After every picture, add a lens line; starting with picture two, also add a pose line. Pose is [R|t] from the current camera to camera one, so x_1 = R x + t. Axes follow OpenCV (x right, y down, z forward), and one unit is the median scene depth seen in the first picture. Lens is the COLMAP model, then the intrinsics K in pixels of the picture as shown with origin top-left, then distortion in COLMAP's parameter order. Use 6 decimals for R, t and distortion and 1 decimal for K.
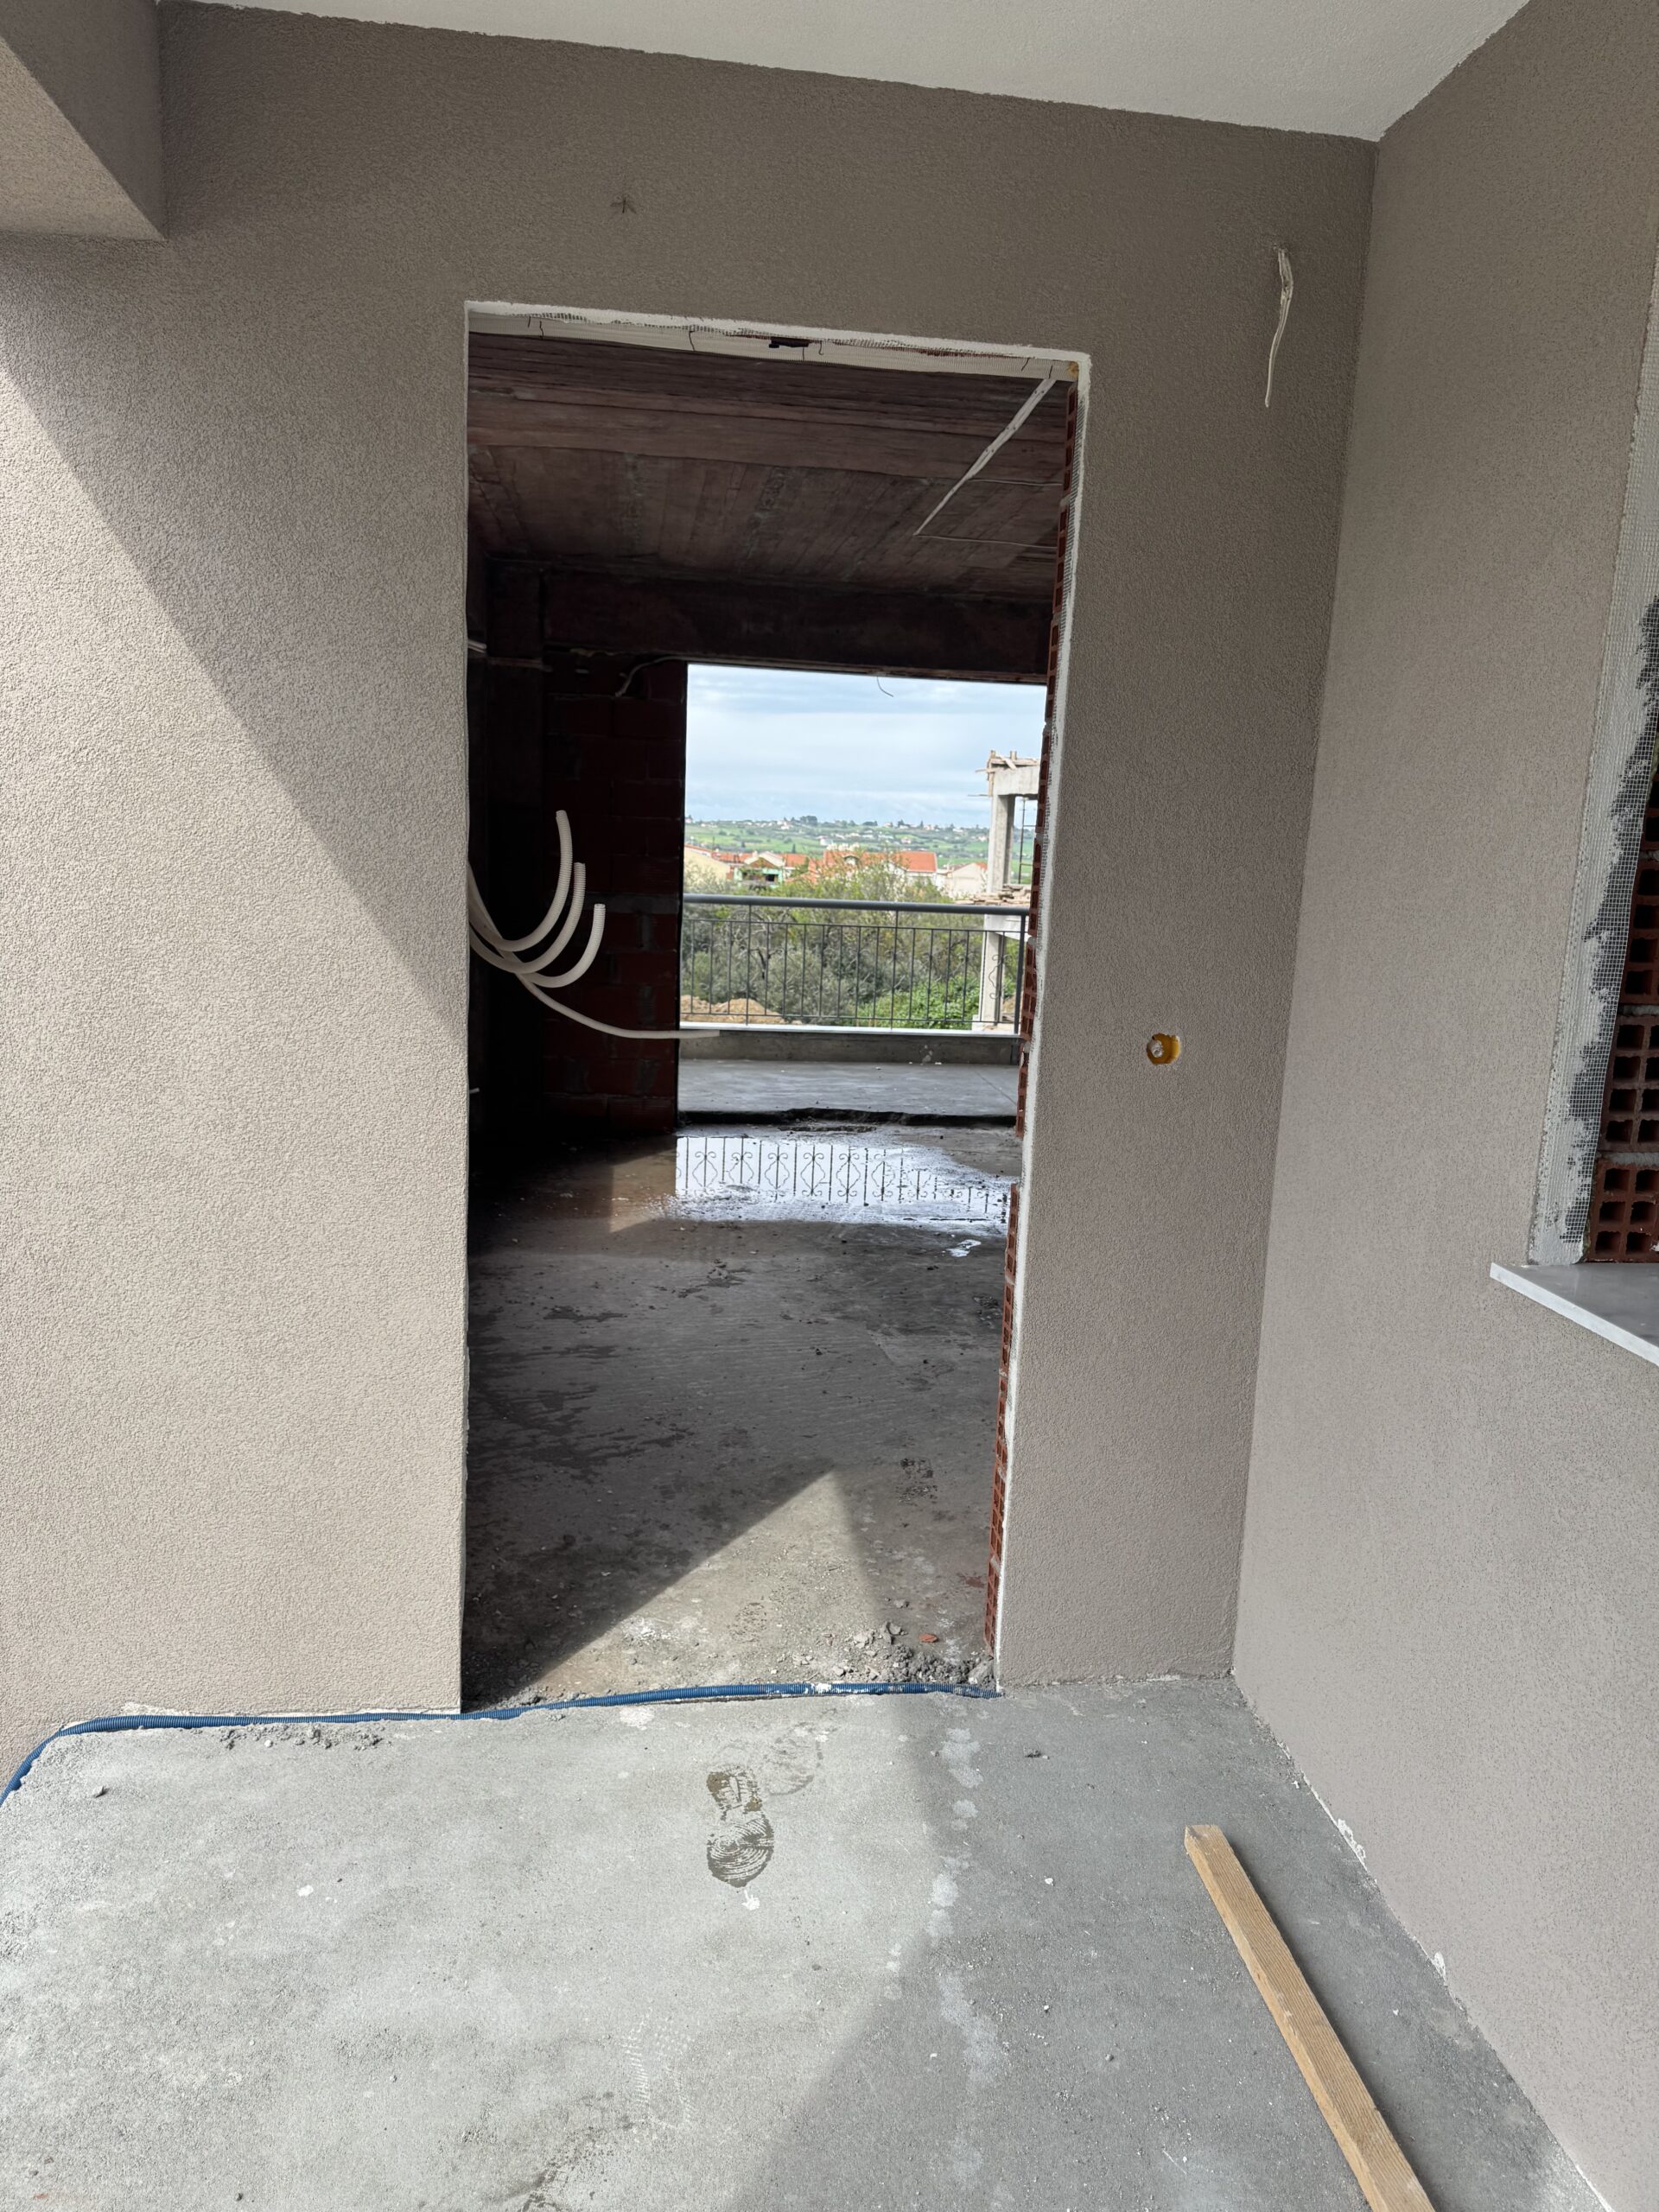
lens RADIAL K [[1549.8, 0, 823.9], [0, 1549.8, 1129.9], [0, 0, 1]] dist [0.063954, -0.073793]
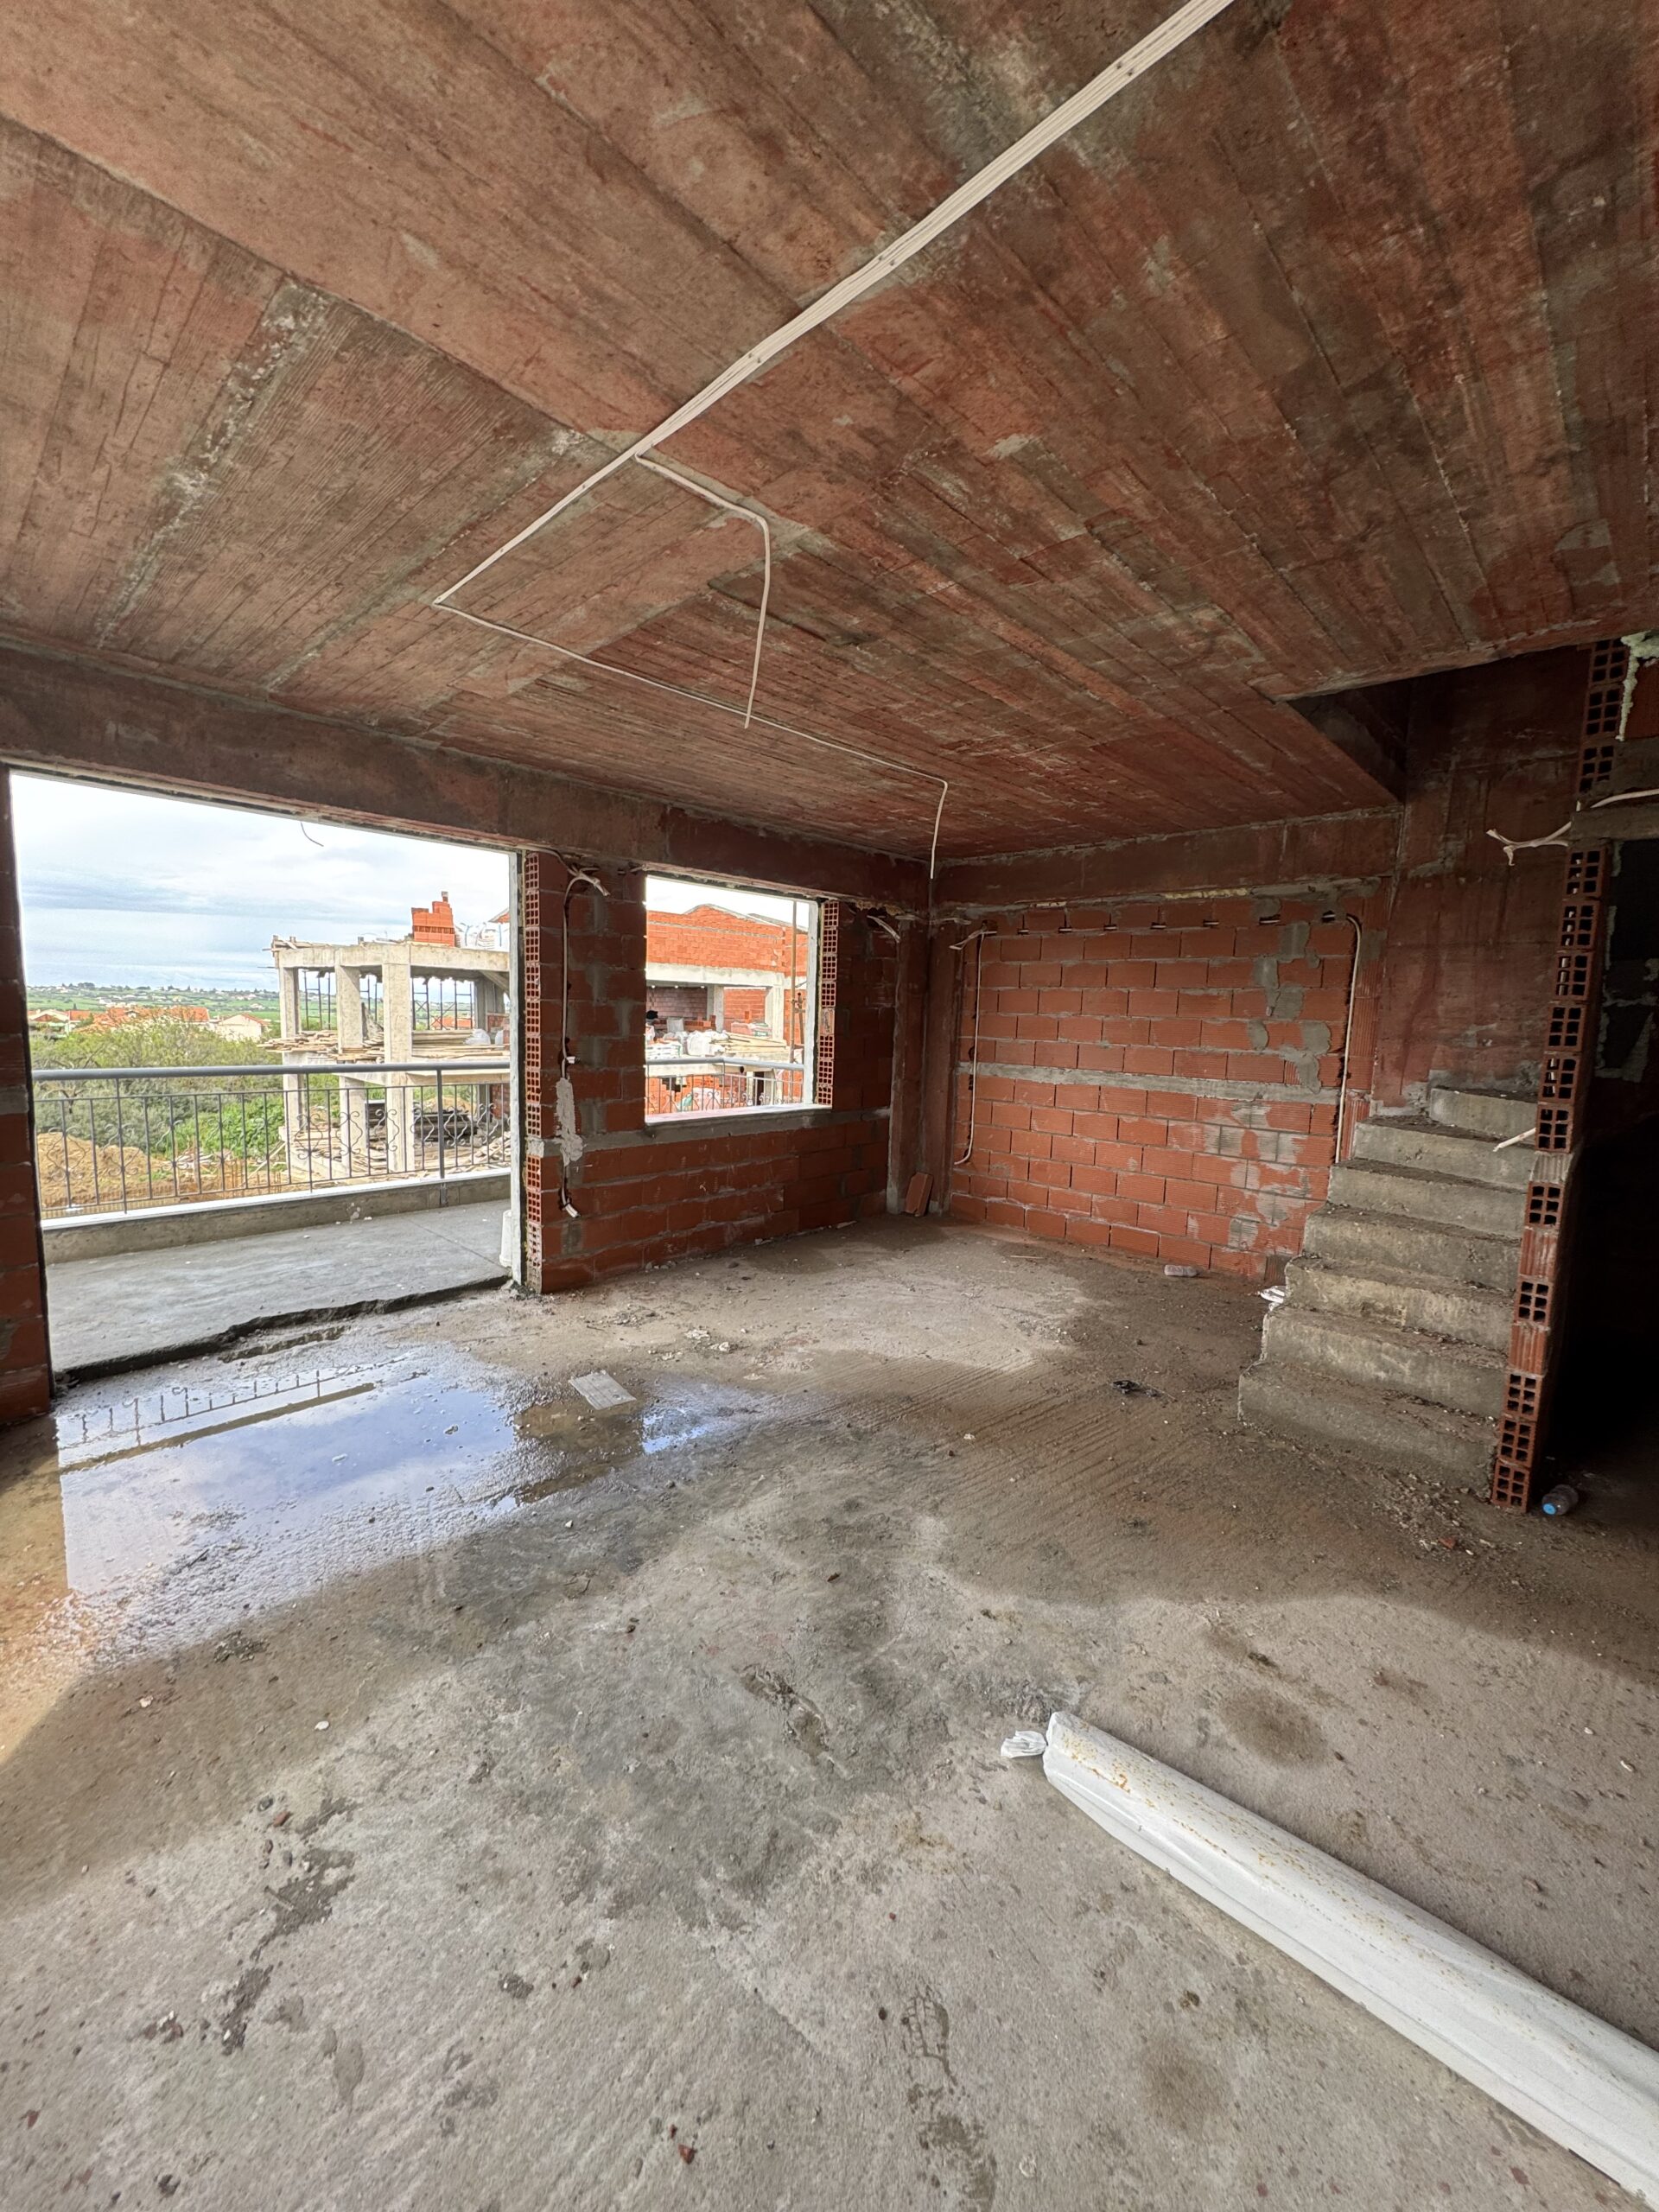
lens RADIAL K [[874.6, 0, 825.8], [0, 874.6, 1106.1], [0, 0, 1]] dist [-0.002143, 0.000579]
pose [[0.771673, -0.091147, 0.629454, -0.069646], [0.128075, 0.991674, -0.013414, -0.099508], [-0.622991, 0.090969, 0.776922, 0.503530]]
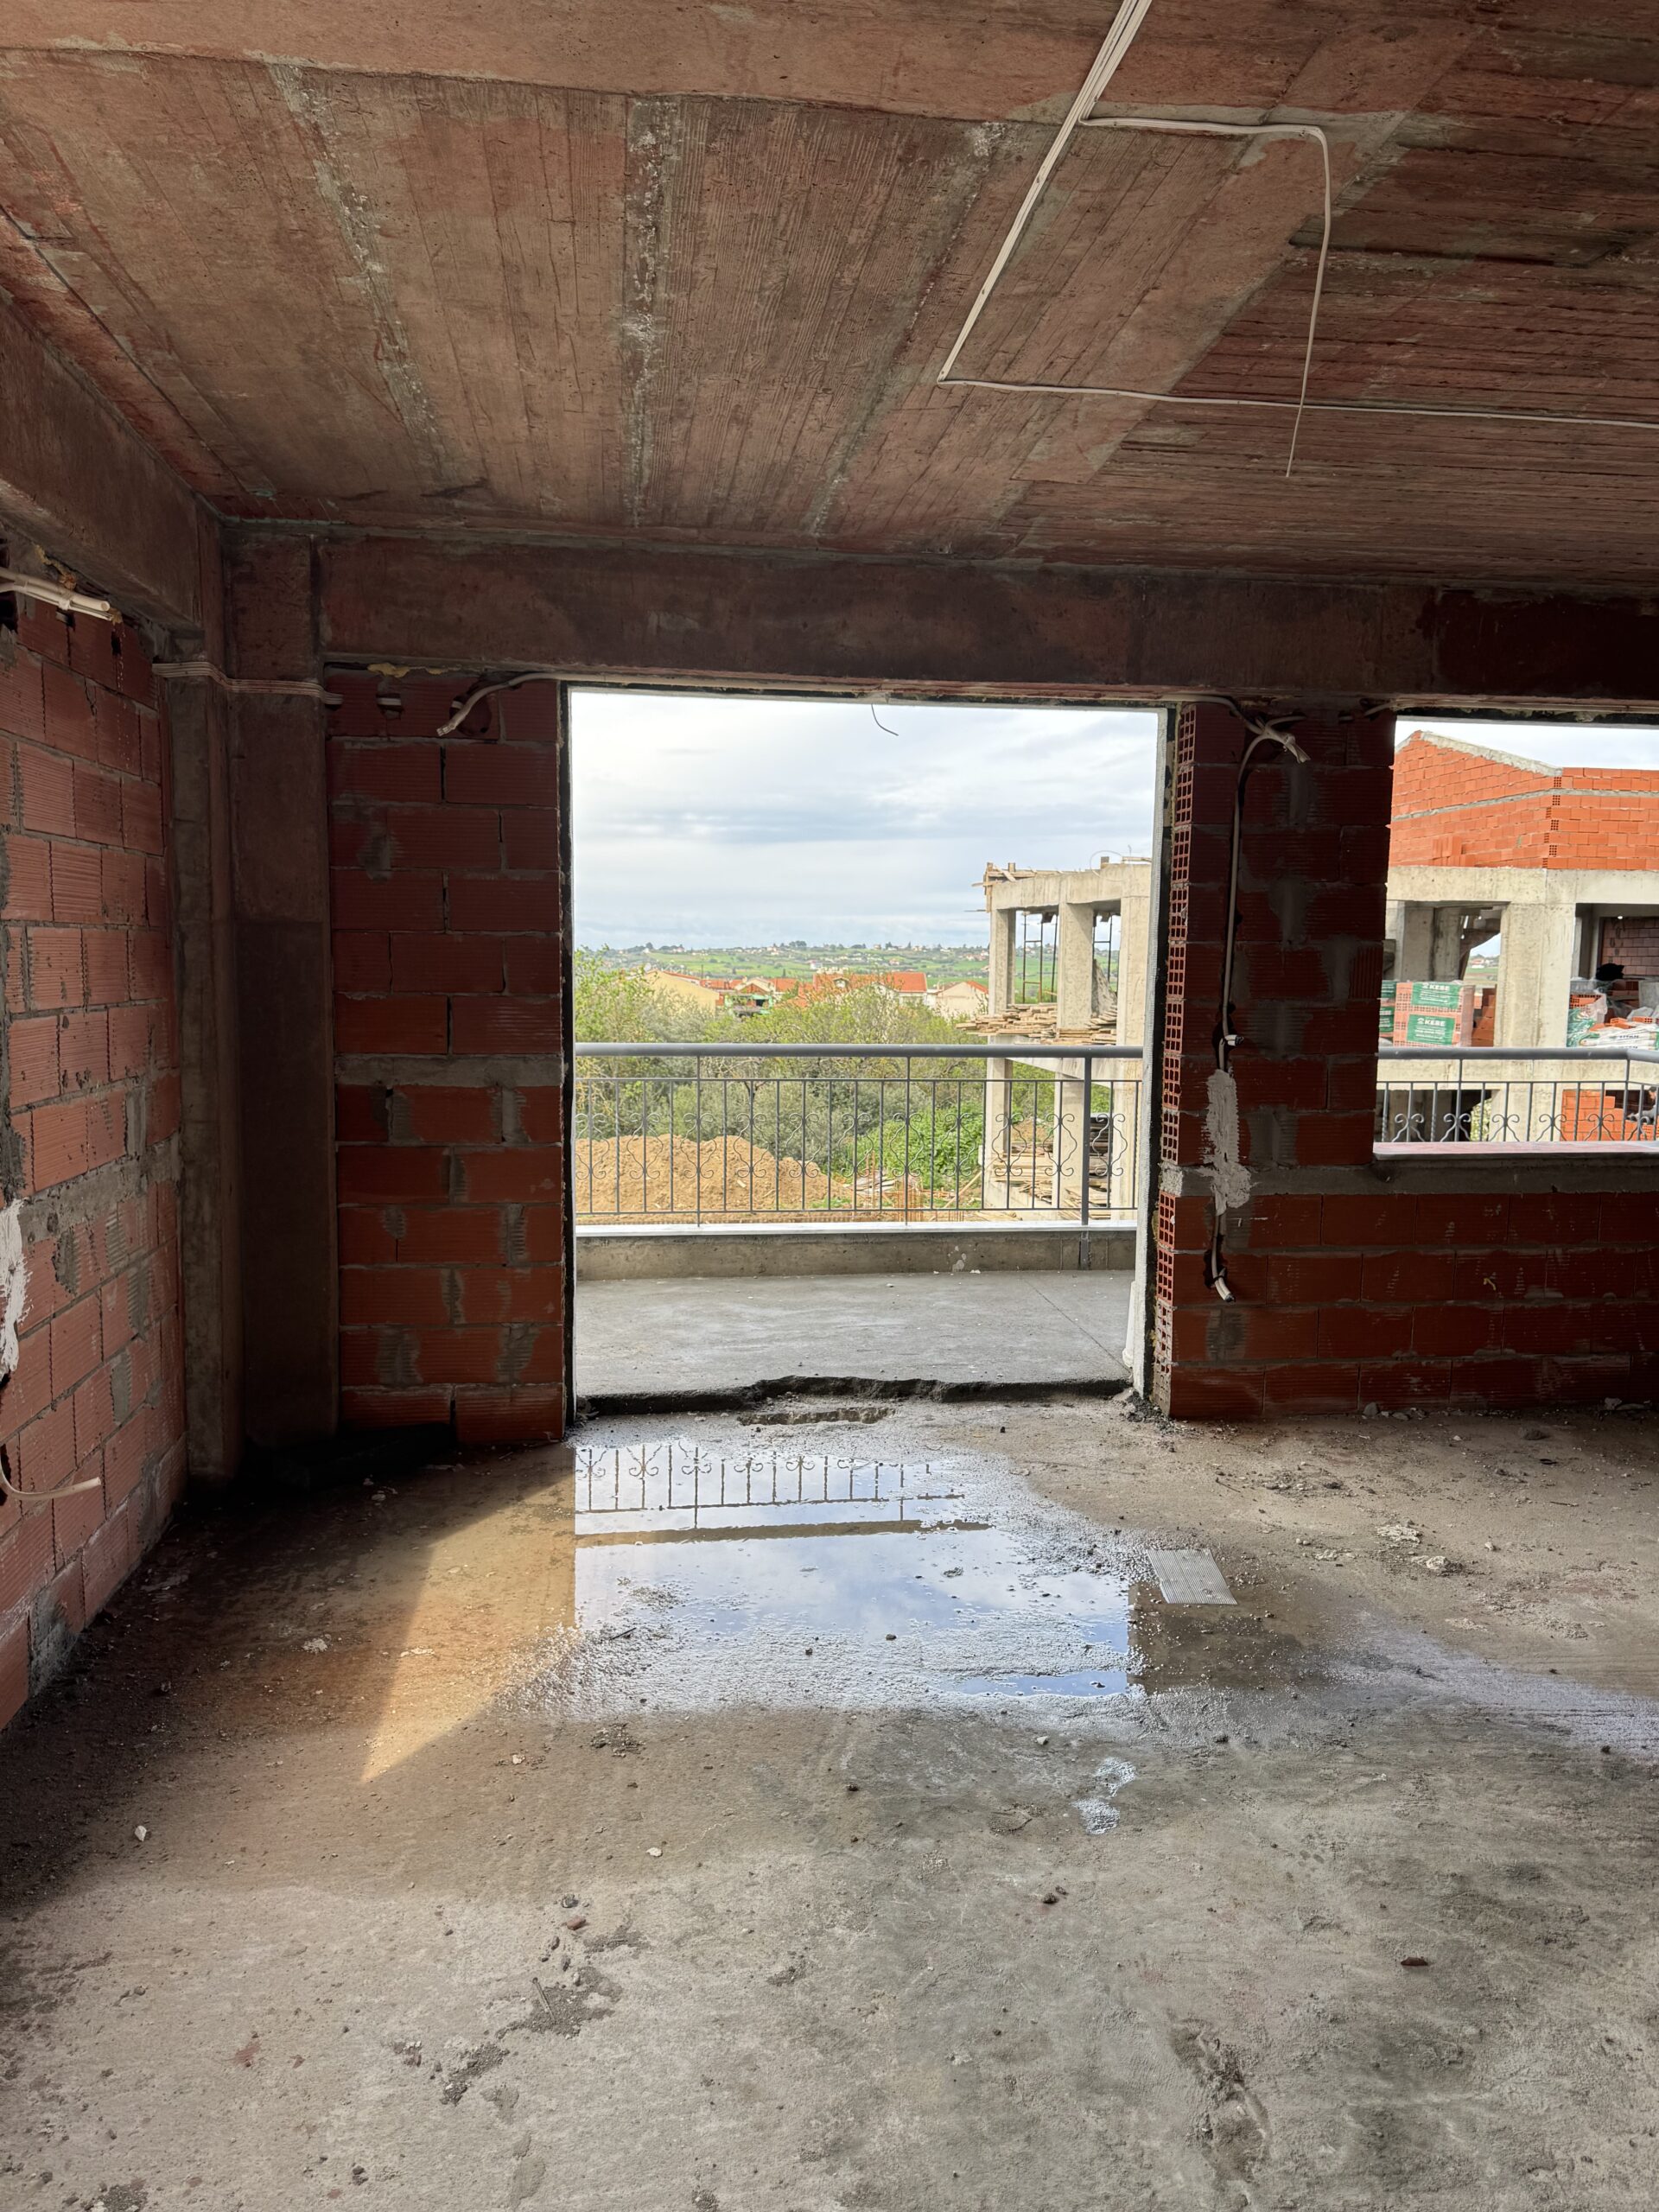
lens RADIAL K [[1549.8, 0, 822.4], [0, 1549.8, 1103.1], [0, 0, 1]] dist [0.063954, -0.073793]
pose [[0.999455, -0.032871, 0.003024, 0.007840], [0.033010, 0.994937, -0.094922, -0.077773], [0.000111, 0.094970, 0.995480, 0.428889]]
